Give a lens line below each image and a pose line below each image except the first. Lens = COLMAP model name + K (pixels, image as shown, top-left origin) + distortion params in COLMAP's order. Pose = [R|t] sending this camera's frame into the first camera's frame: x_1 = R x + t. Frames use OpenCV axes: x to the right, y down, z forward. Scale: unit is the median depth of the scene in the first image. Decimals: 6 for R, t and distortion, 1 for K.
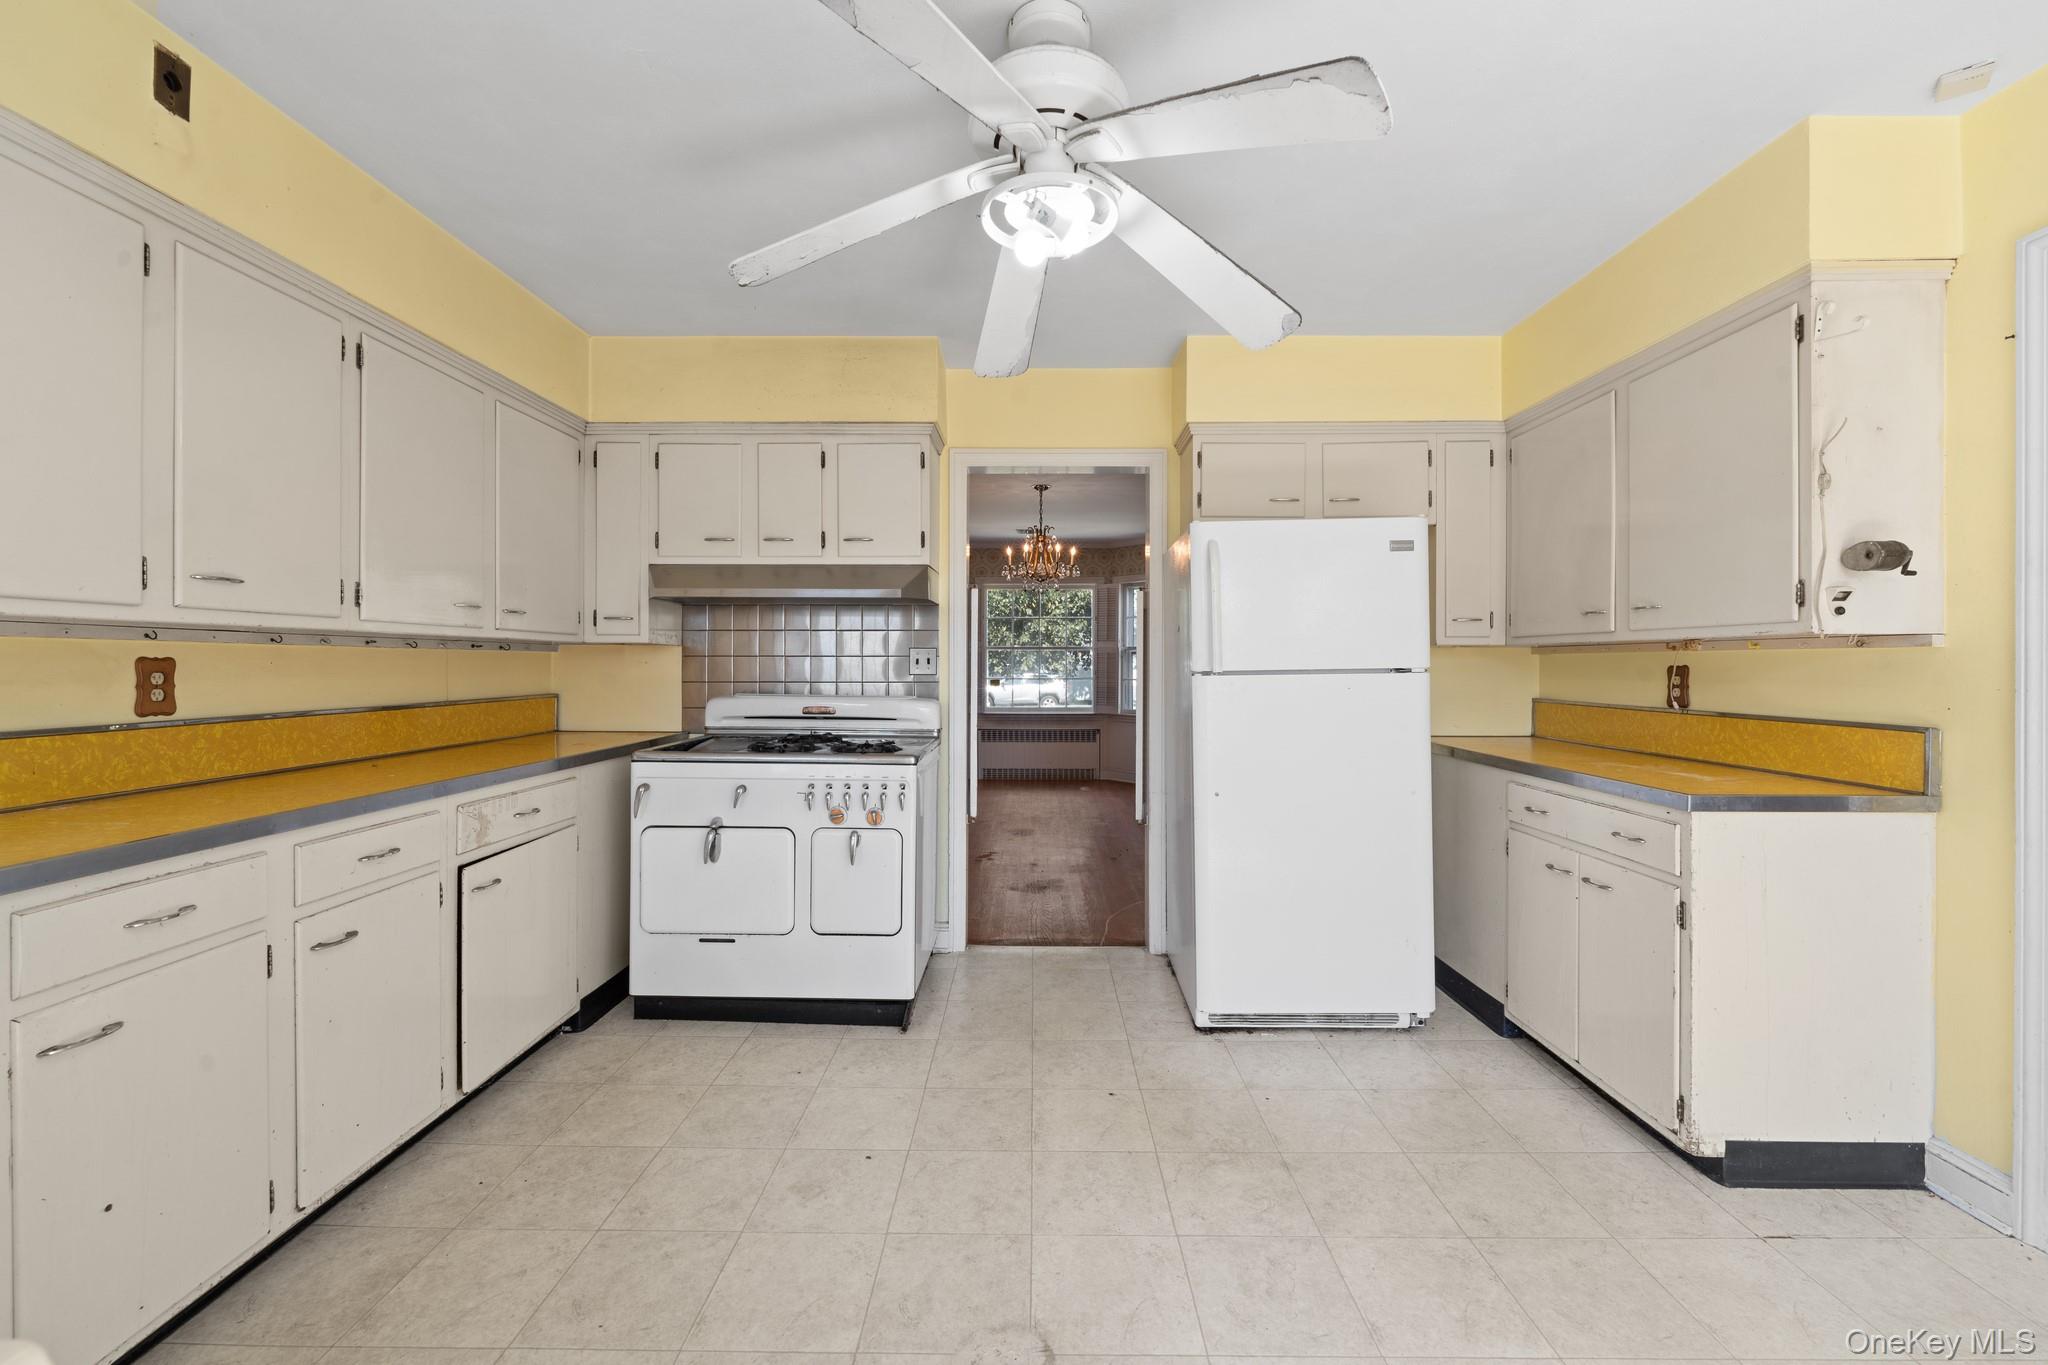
lens RADIAL K [[829.7, 0, 1031.0], [0, 829.7, 664.8], [0, 0, 1]] dist [-0.000424, -0.000333]
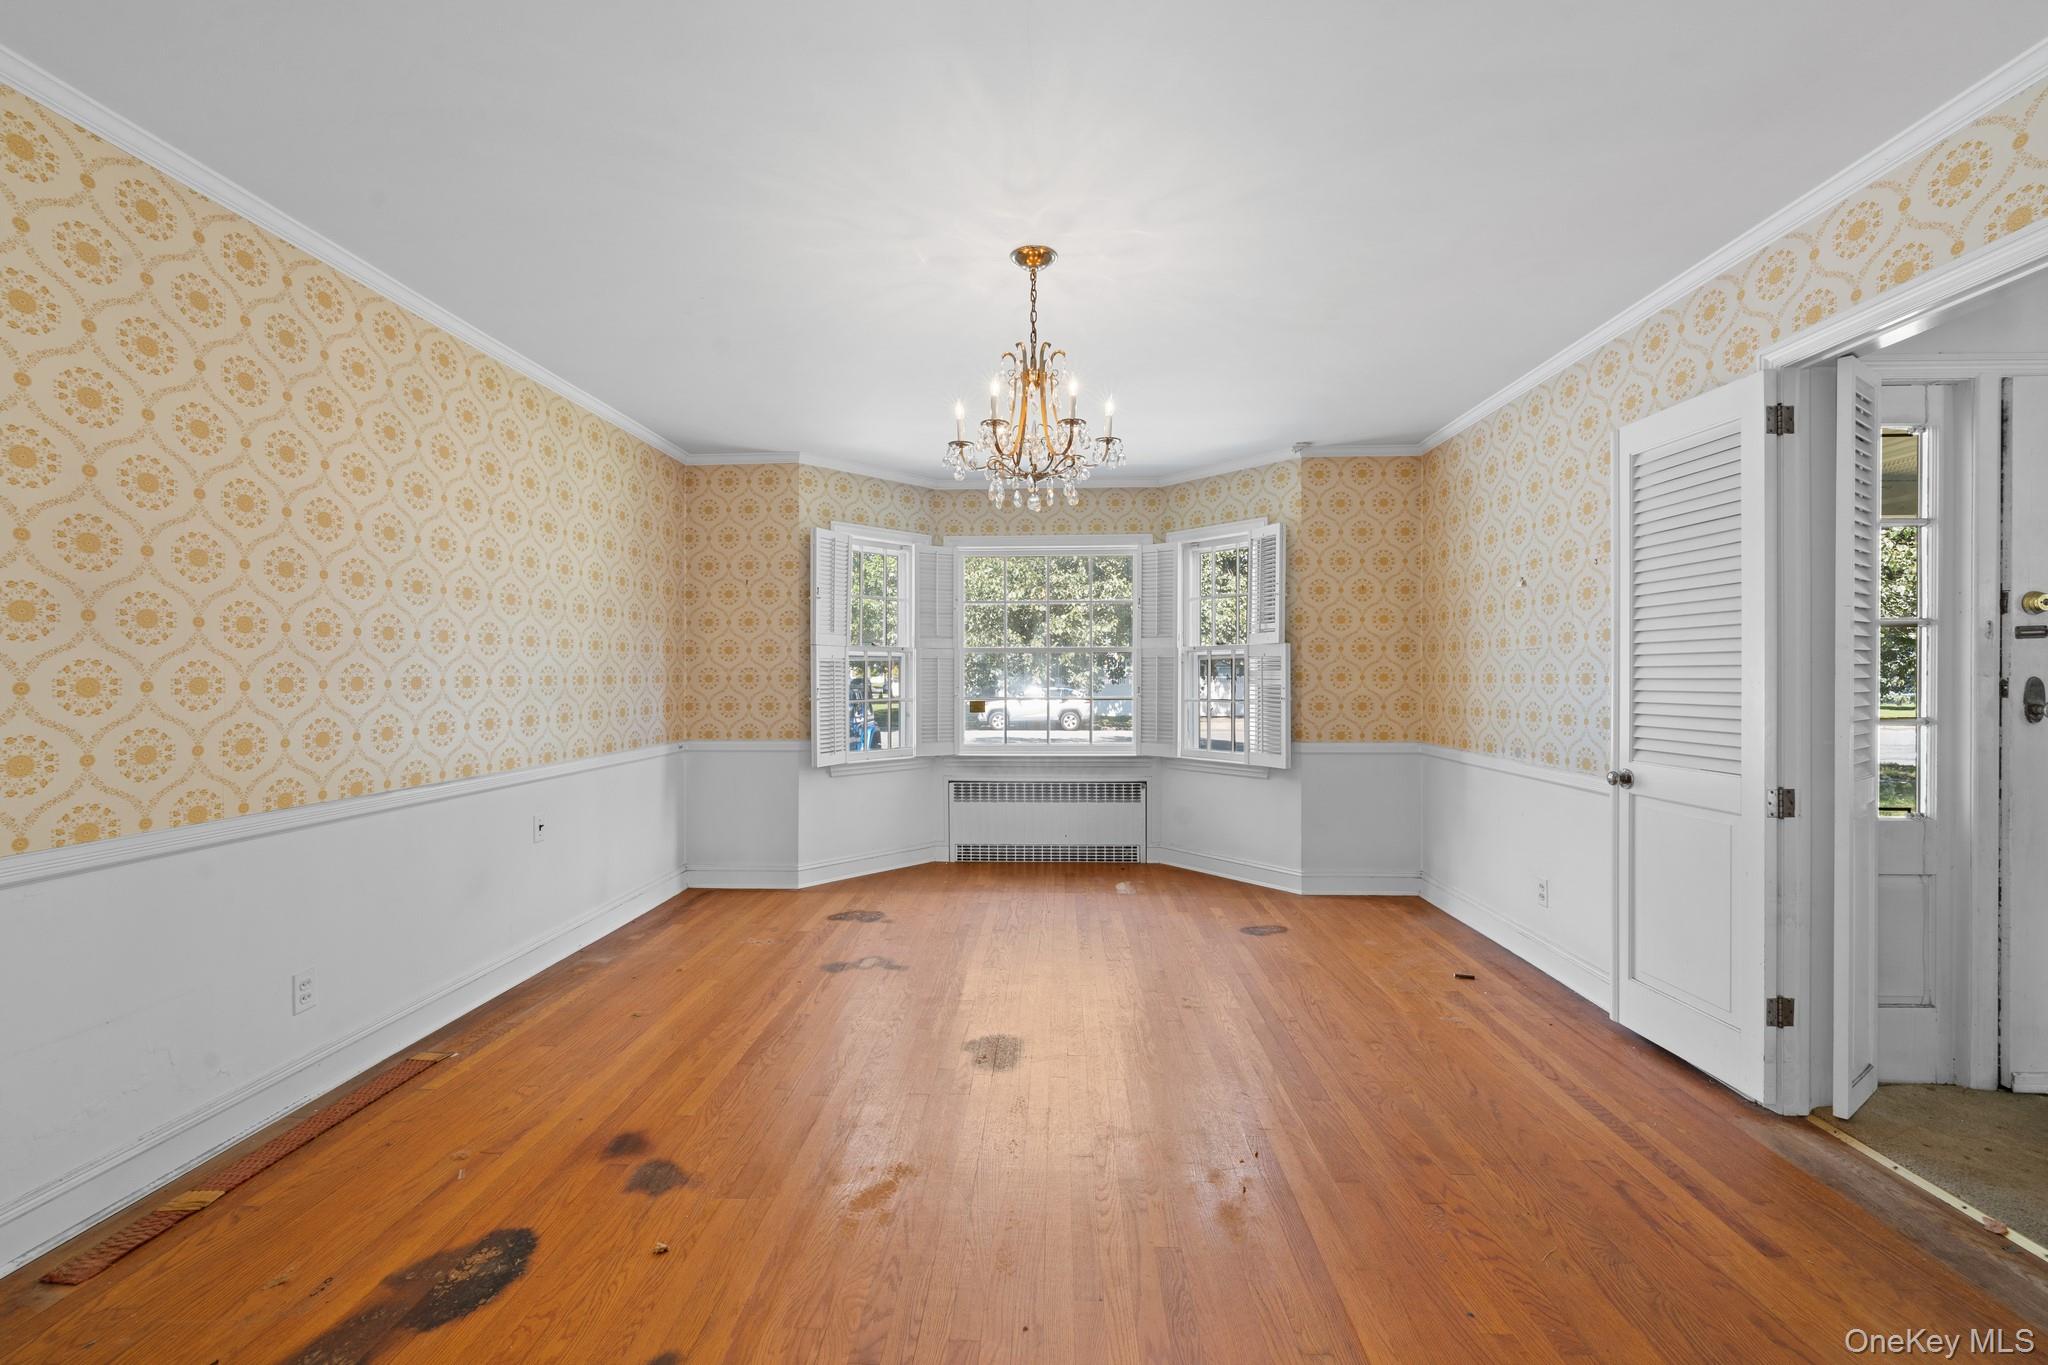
lens RADIAL K [[849.5, 0, 1026.8], [0, 849.5, 671.0], [0, 0, 1]] dist [-0.001418, -0.000482]
pose [[0.999506, -0.002797, -0.031295, 0.051549], [0.002557, 0.999967, -0.007711, 0.002992], [0.031316, 0.007627, 0.999480, 1.299654]]
